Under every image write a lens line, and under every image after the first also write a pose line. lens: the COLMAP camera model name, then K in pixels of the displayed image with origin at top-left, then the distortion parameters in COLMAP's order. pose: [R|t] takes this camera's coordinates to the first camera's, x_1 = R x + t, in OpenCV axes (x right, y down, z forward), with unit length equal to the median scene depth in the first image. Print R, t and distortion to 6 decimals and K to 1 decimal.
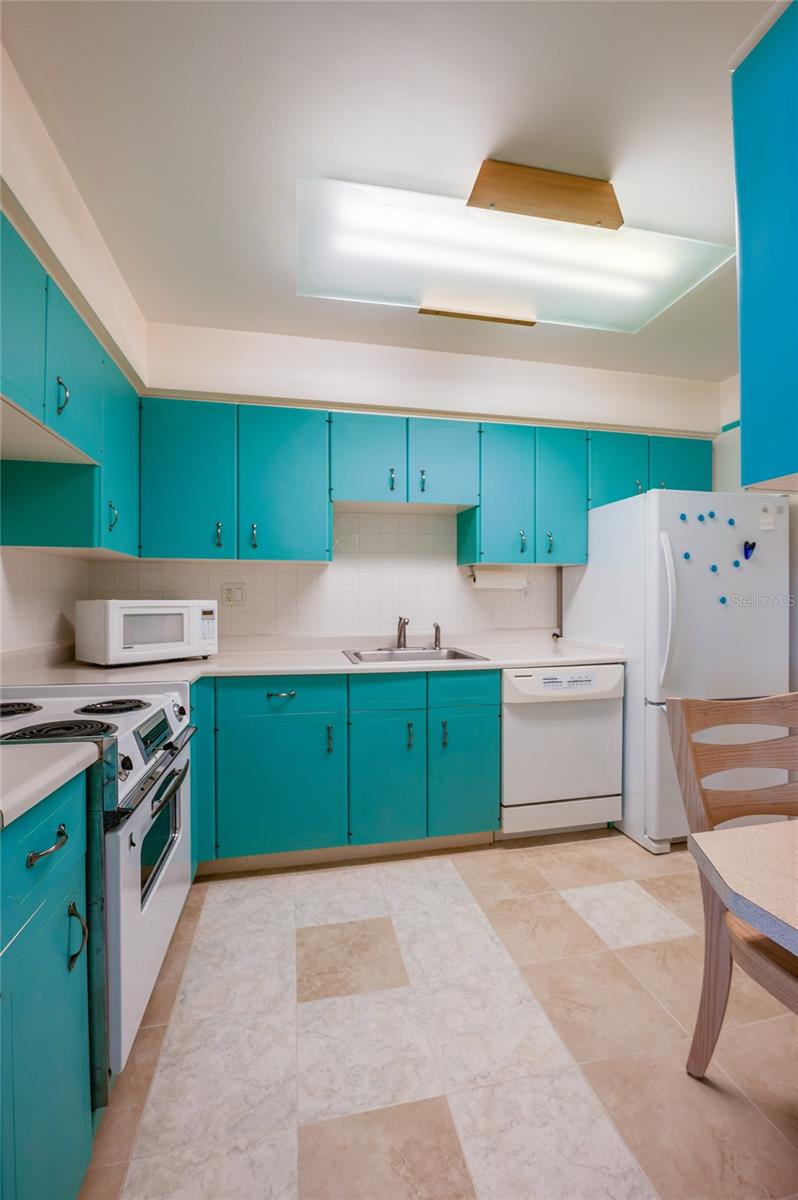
lens RADIAL K [[489.2, 0, 392.8], [0, 489.2, 597.0], [0, 0, 1]] dist [-0.018575, 0.001344]
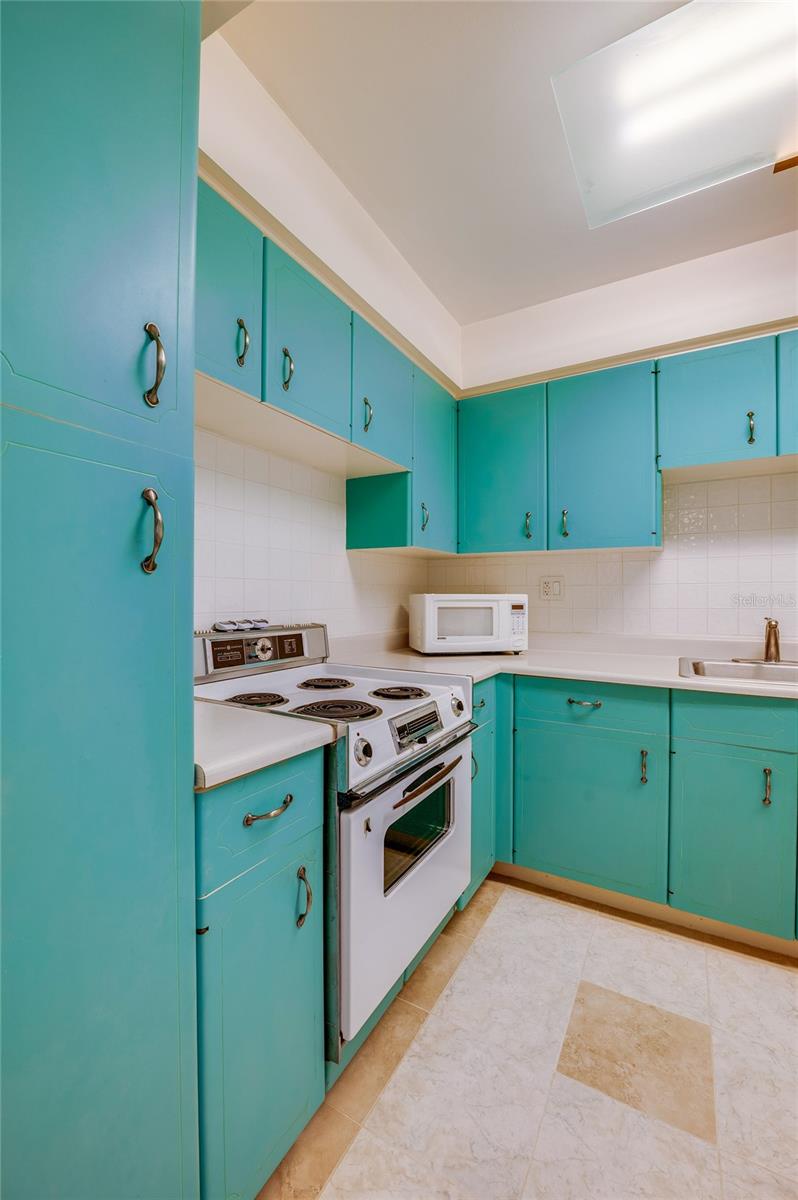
lens RADIAL K [[489.2, 0, 397.9], [0, 489.2, 599.5], [0, 0, 1]] dist [-0.018575, 0.001344]
pose [[0.749987, 0.009067, -0.661390, 0.101135], [0.001228, 0.999885, 0.015100, 0.002362], [0.661451, -0.012137, 0.749890, 0.140065]]
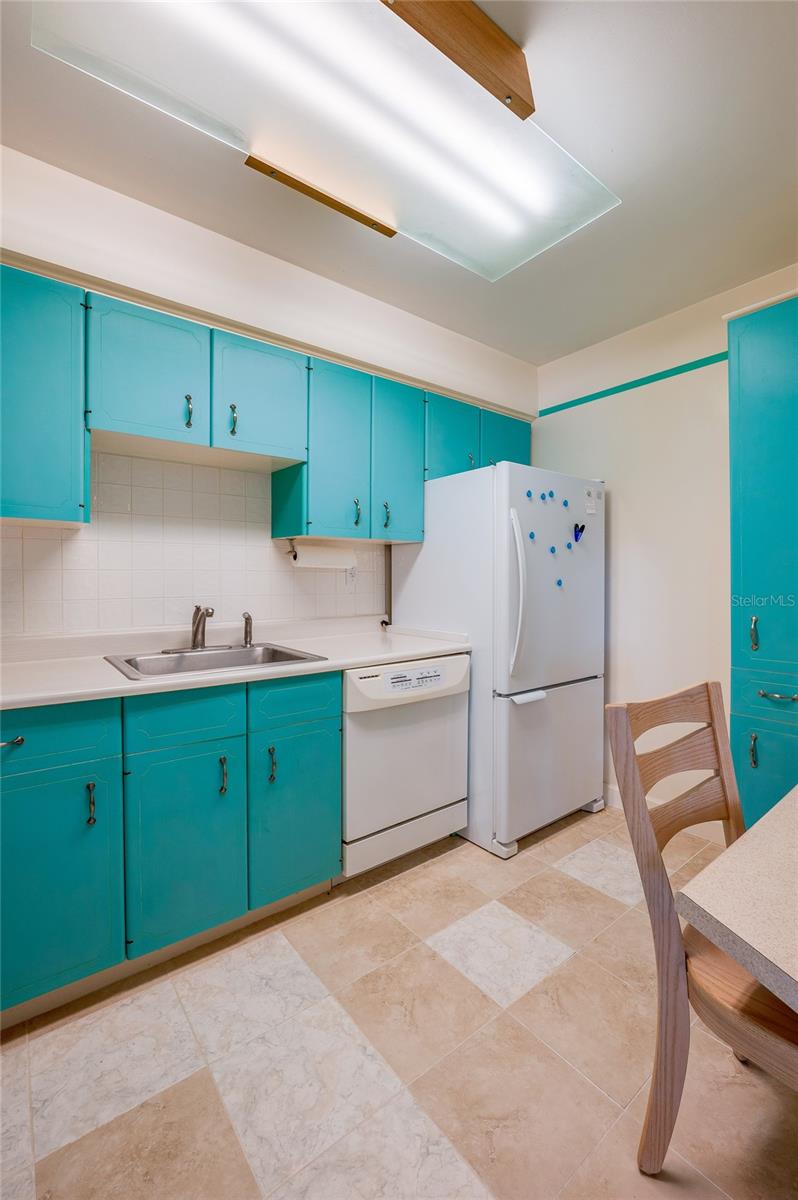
lens RADIAL K [[508.4, 0, 407.5], [0, 508.4, 583.3], [0, 0, 1]] dist [-0.017675, 0.002251]
pose [[0.891686, -0.001449, 0.452651, -0.062742], [-0.002202, 0.999969, 0.007540, 0.001098], [-0.452648, -0.007720, 0.891656, 0.254840]]
